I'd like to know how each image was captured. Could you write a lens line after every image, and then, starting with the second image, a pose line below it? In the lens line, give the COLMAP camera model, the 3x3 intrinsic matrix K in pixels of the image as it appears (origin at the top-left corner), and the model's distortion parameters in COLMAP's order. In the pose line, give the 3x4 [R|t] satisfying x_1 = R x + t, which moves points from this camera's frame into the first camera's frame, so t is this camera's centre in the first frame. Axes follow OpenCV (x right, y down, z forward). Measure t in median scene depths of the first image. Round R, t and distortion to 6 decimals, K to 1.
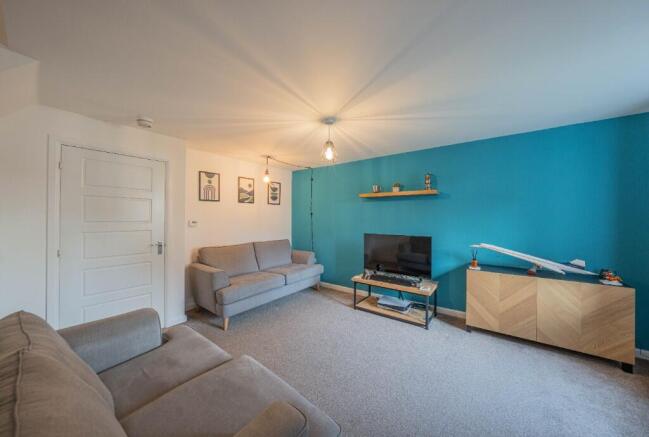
lens RADIAL K [[223.2, 0, 322.8], [0, 223.2, 214.3], [0, 0, 1]] dist [-0.021242, 0.003241]
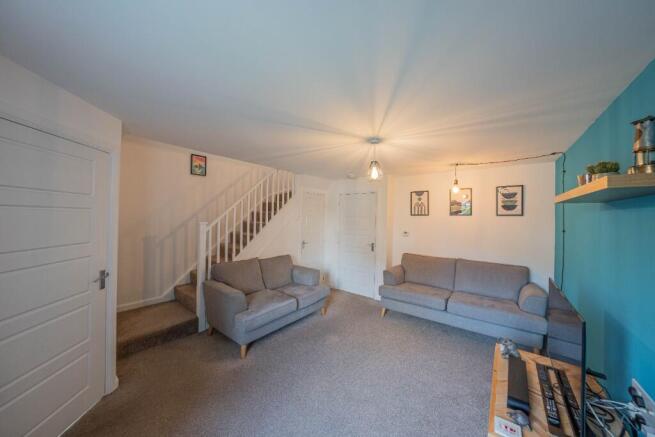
lens RADIAL K [[225.2, 0, 327.2], [0, 225.2, 216.1], [0, 0, 1]] dist [-0.021242, 0.003241]
pose [[-0.007465, -0.008119, -0.999939, 0.681345], [-0.005205, 0.999954, -0.008081, -0.043769], [0.999959, 0.005144, -0.007507, 0.517154]]
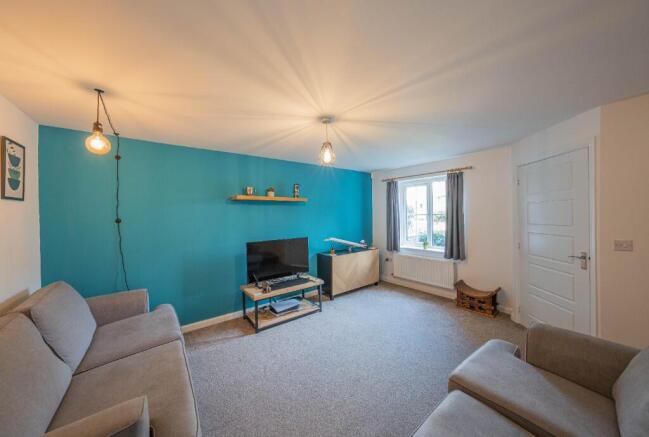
lens RADIAL K [[223.2, 0, 322.4], [0, 223.2, 213.4], [0, 0, 1]] dist [-0.021242, 0.003241]
pose [[0.268628, -0.000021, 0.963244, -0.562183], [0.007800, 0.999967, -0.002154, -0.020684], [-0.963212, 0.008091, 0.268619, 0.504314]]
